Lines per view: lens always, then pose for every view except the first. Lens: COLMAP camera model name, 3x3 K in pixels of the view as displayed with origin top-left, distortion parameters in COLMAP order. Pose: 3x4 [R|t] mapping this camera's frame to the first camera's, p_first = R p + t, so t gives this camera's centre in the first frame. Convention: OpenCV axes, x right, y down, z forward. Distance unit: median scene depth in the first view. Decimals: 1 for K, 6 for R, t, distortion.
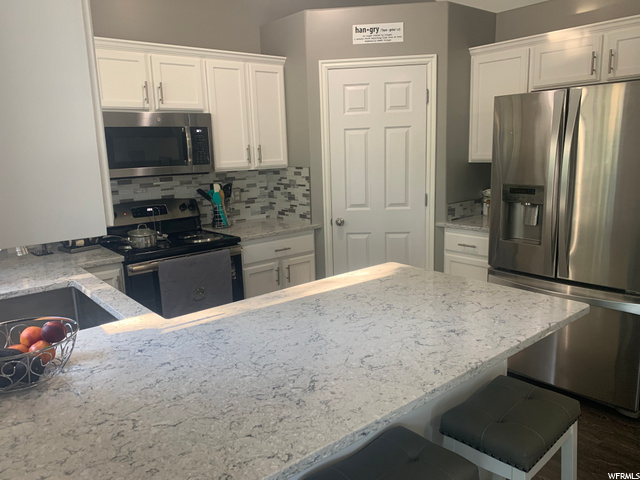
lens RADIAL K [[481.8, 0, 317.5], [0, 481.8, 240.8], [0, 0, 1]] dist [0.046346, -0.012528]
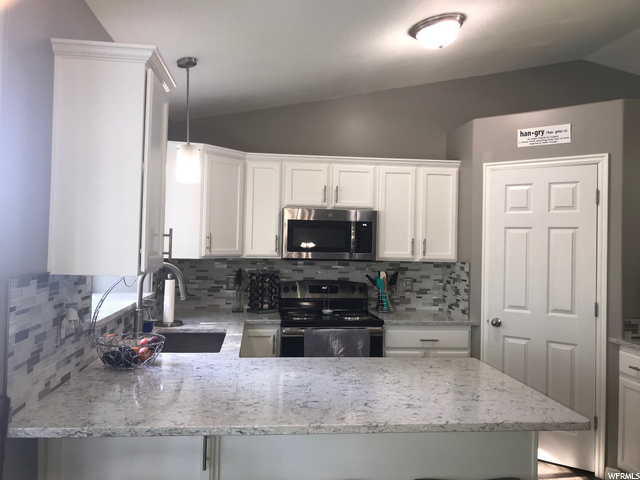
lens RADIAL K [[520.6, 0, 320.2], [0, 520.6, 235.4], [0, 0, 1]] dist [0.061798, -0.027612]
pose [[0.839543, 0.044993, -0.541428, 0.321154], [-0.153490, 0.975610, -0.156929, 0.011244], [0.521161, 0.214852, 0.825972, -0.082487]]
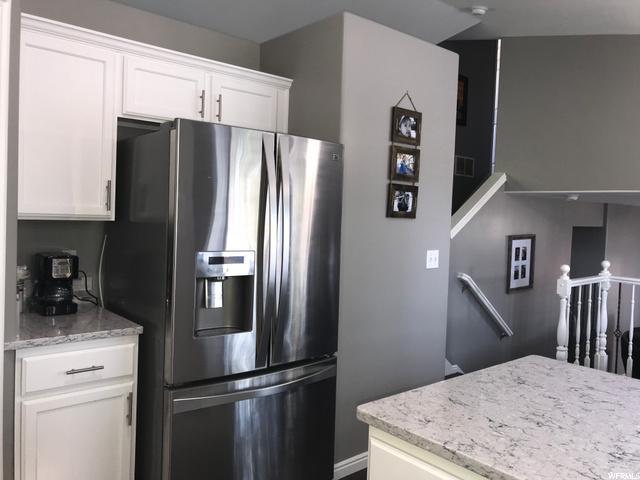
lens RADIAL K [[520.6, 0, 316.7], [0, 520.6, 237.2], [0, 0, 1]] dist [0.061798, -0.027612]
pose [[-0.001885, -0.018226, 0.999832, -0.275861], [0.158505, 0.987189, 0.018295, -0.102663], [-0.987356, 0.158513, 0.001028, 0.691211]]
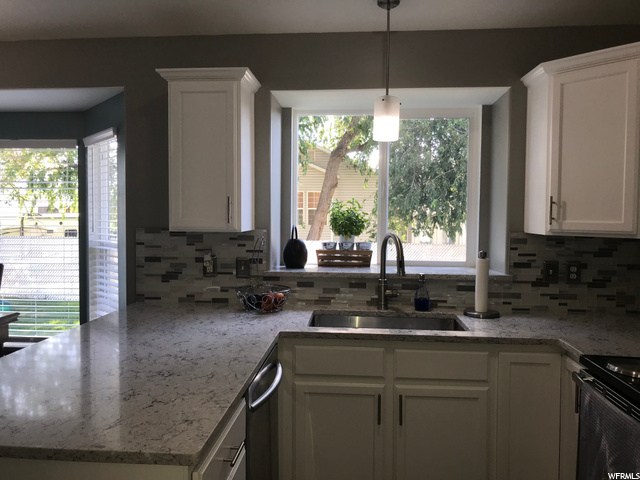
lens RADIAL K [[520.6, 0, 319.6], [0, 520.6, 240.2], [0, 0, 1]] dist [0.061798, -0.027612]
pose [[-0.701373, 0.050097, -0.711032, 0.273265], [-0.127770, 0.972534, 0.194556, -0.168370], [0.701250, 0.227305, -0.675708, 0.924235]]
